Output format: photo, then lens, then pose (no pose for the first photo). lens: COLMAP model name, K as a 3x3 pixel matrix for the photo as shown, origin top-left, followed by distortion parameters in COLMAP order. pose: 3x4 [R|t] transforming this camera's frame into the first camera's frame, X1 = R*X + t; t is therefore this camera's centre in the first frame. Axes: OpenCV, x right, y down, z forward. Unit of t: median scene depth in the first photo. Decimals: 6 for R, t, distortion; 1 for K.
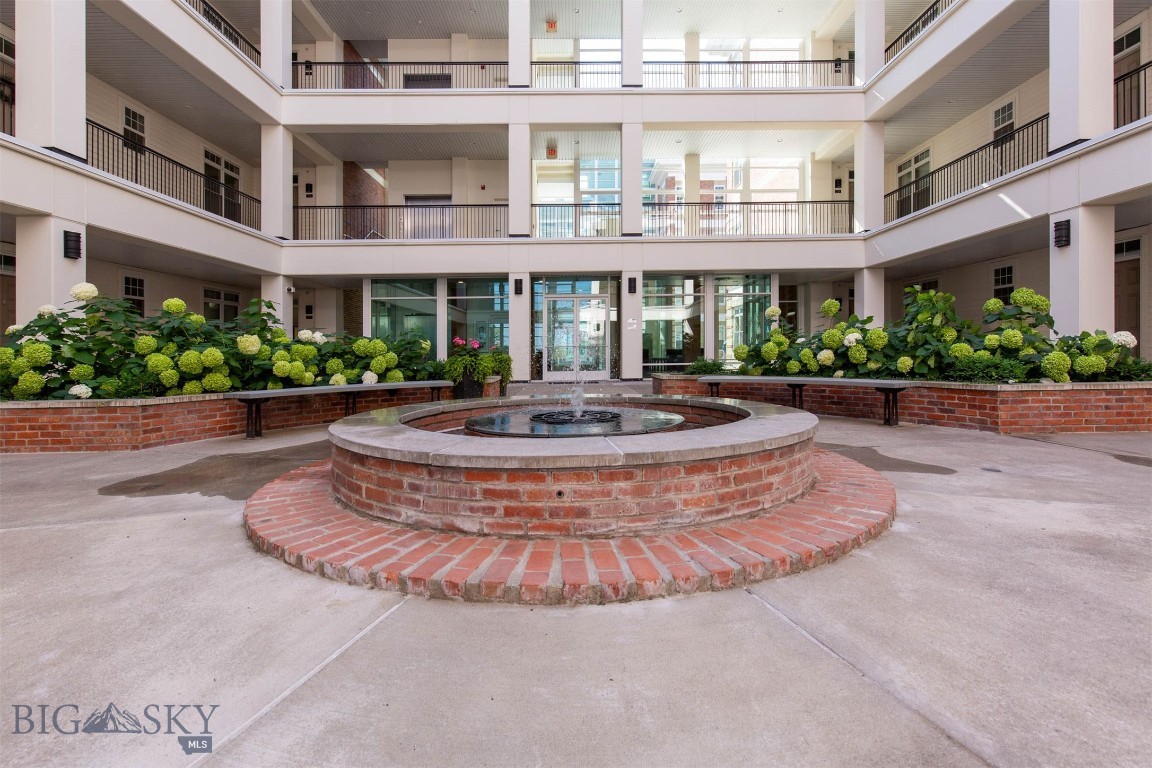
lens RADIAL K [[512.1, 0, 576.7], [0, 512.1, 343.0], [0, 0, 1]] dist [0.004408, 0.000291]
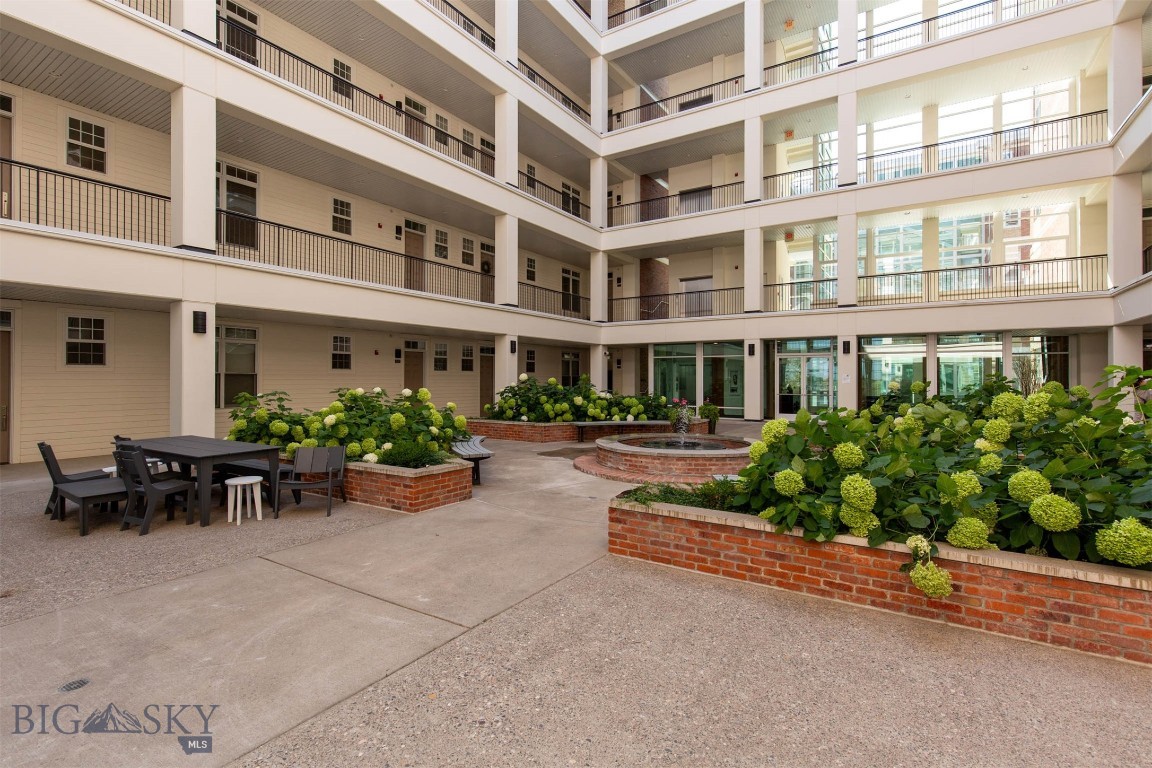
lens RADIAL K [[515.8, 0, 575.3], [0, 515.8, 363.8], [0, 0, 1]] dist [0.000222, -0.000204]
pose [[0.827086, 0.000620, -0.562075, 0.551763], [-0.005220, 0.999965, -0.006578, -0.129394], [0.562051, 0.008375, 0.827060, -0.786009]]
